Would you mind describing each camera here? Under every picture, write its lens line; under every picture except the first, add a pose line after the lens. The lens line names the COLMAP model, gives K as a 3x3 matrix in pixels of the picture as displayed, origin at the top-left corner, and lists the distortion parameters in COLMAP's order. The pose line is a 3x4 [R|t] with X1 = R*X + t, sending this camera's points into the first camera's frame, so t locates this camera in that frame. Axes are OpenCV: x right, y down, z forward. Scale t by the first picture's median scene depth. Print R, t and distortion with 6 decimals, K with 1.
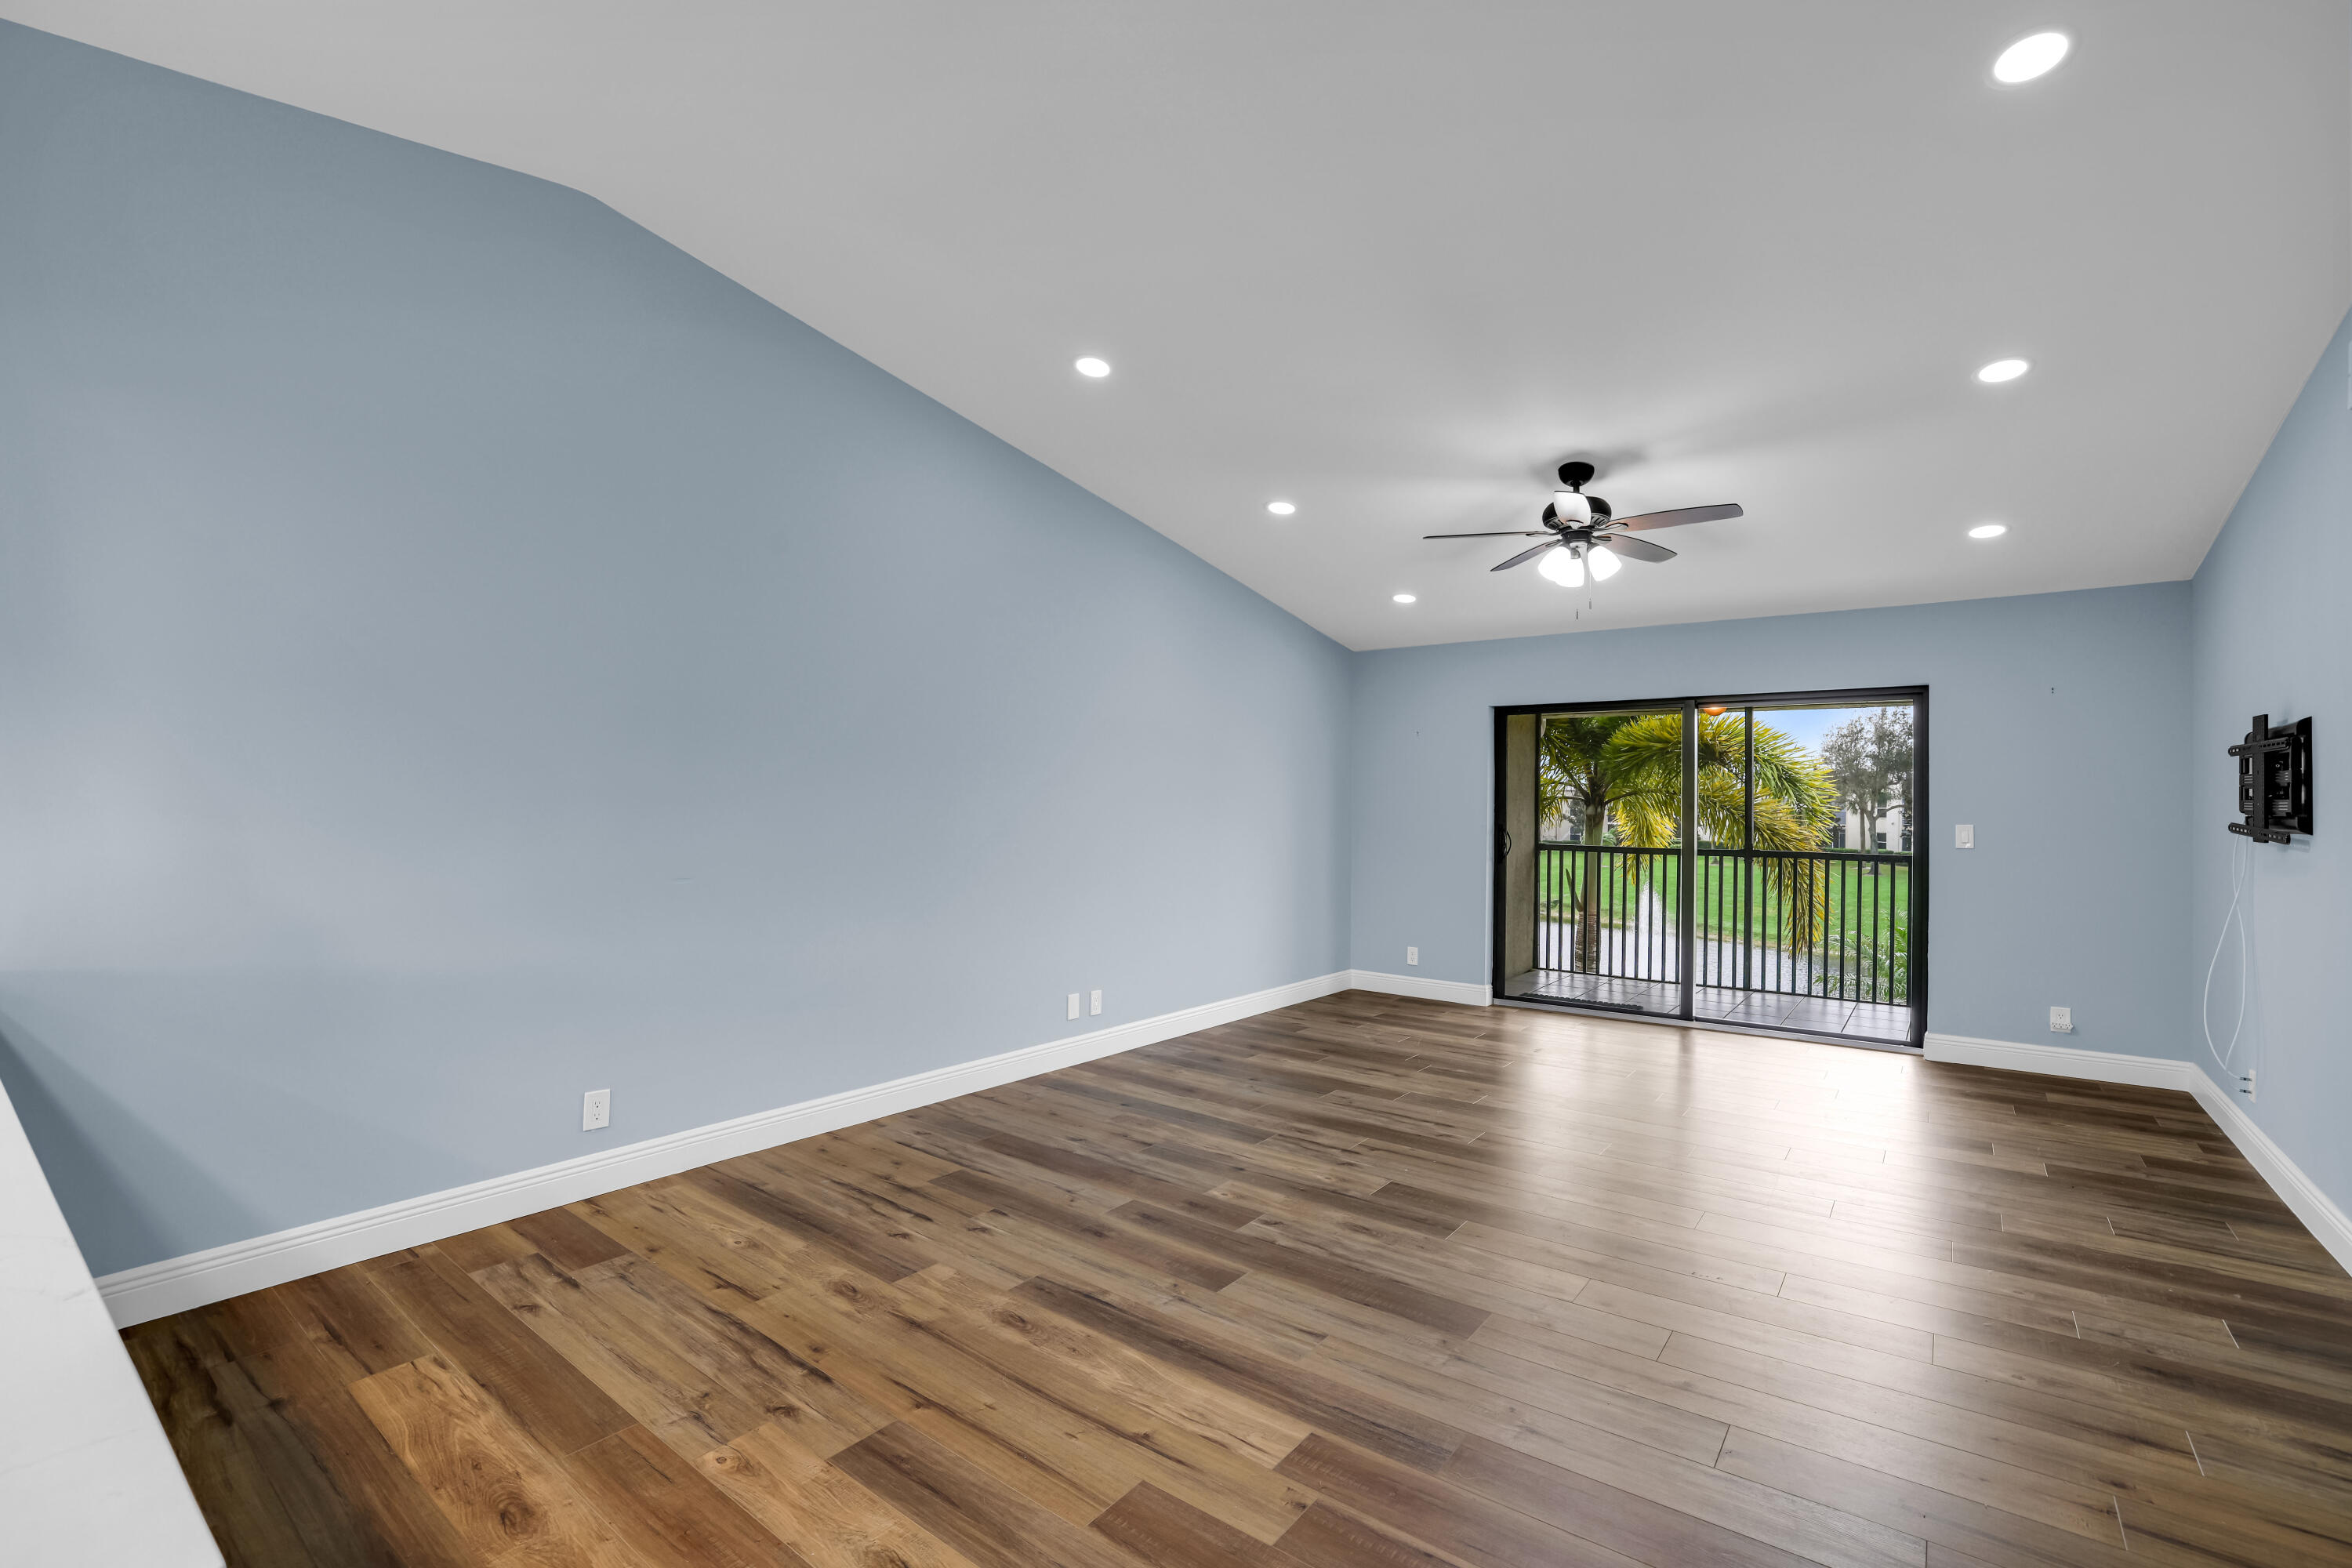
lens RADIAL K [[1027.0, 0, 1194.9], [0, 1027.0, 806.1], [0, 0, 1]] dist [-0.029190, 0.002402]
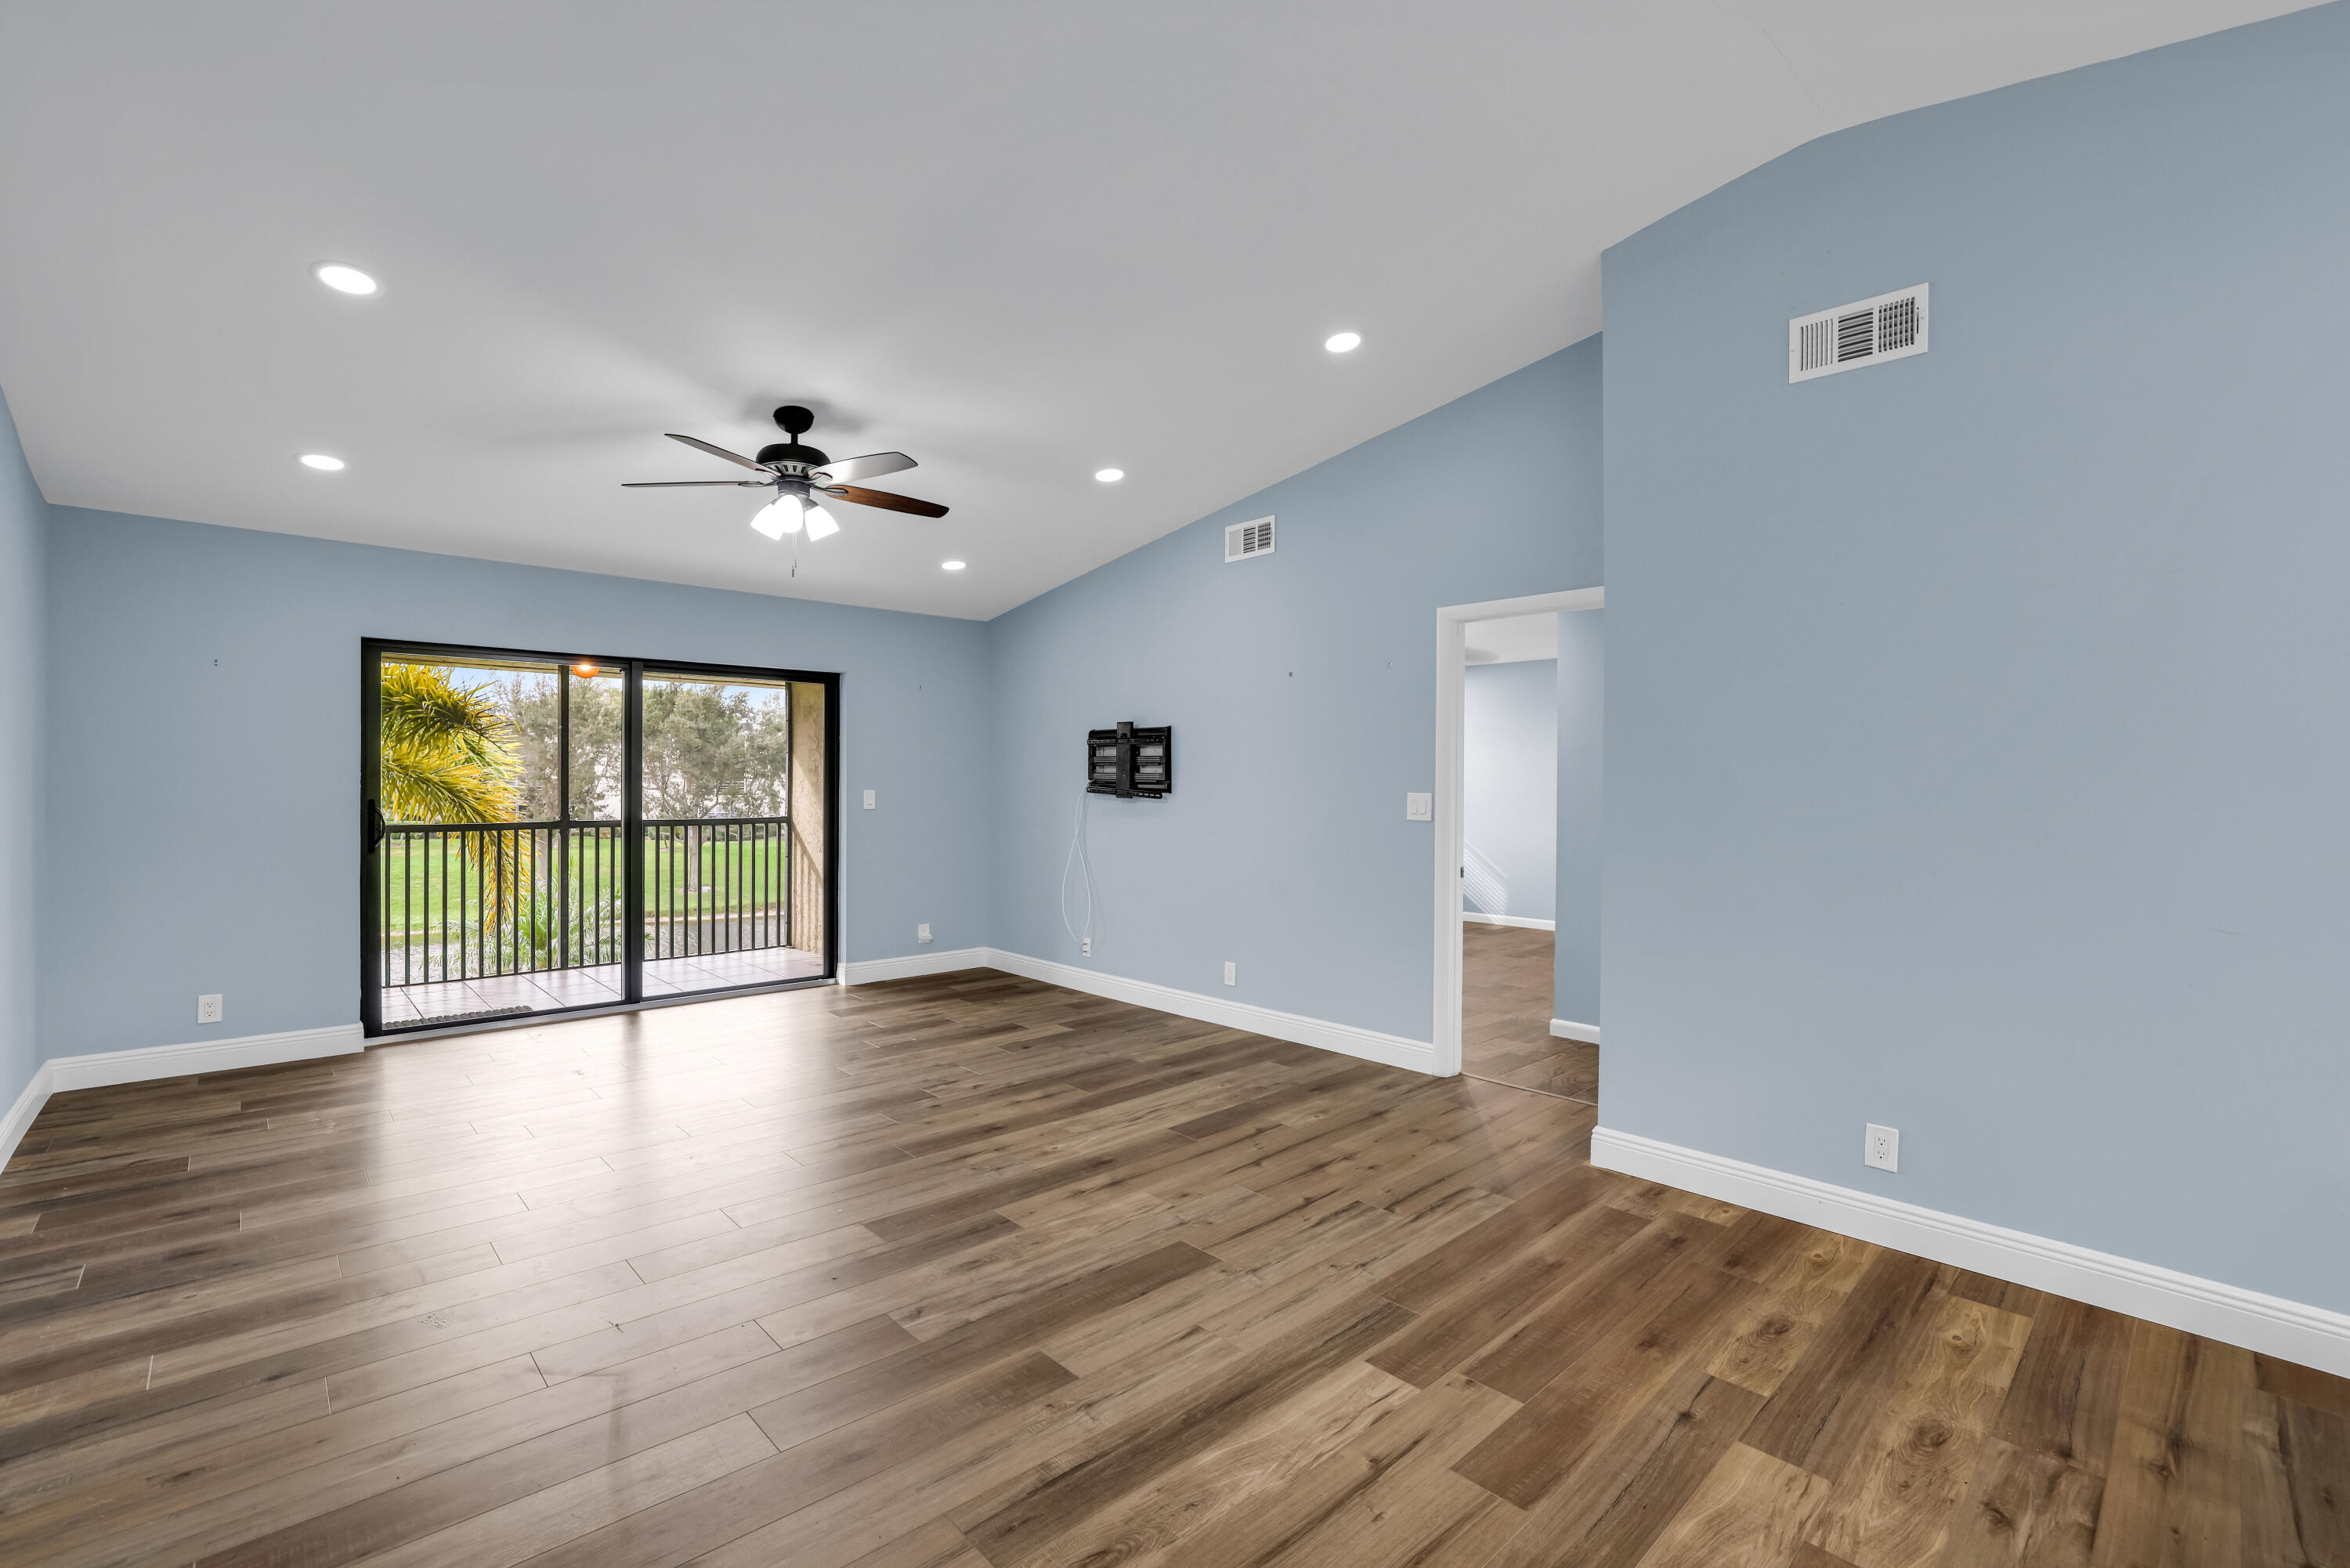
lens RADIAL K [[1026.1, 0, 1161.0], [0, 1026.1, 772.8], [0, 0, 1]] dist [-0.029190, 0.002402]
pose [[0.174906, 0.000635, 0.984585, -0.376393], [-0.000109, 1.000000, -0.000625, -0.001975], [-0.984585, 0.000002, 0.174906, 0.392529]]
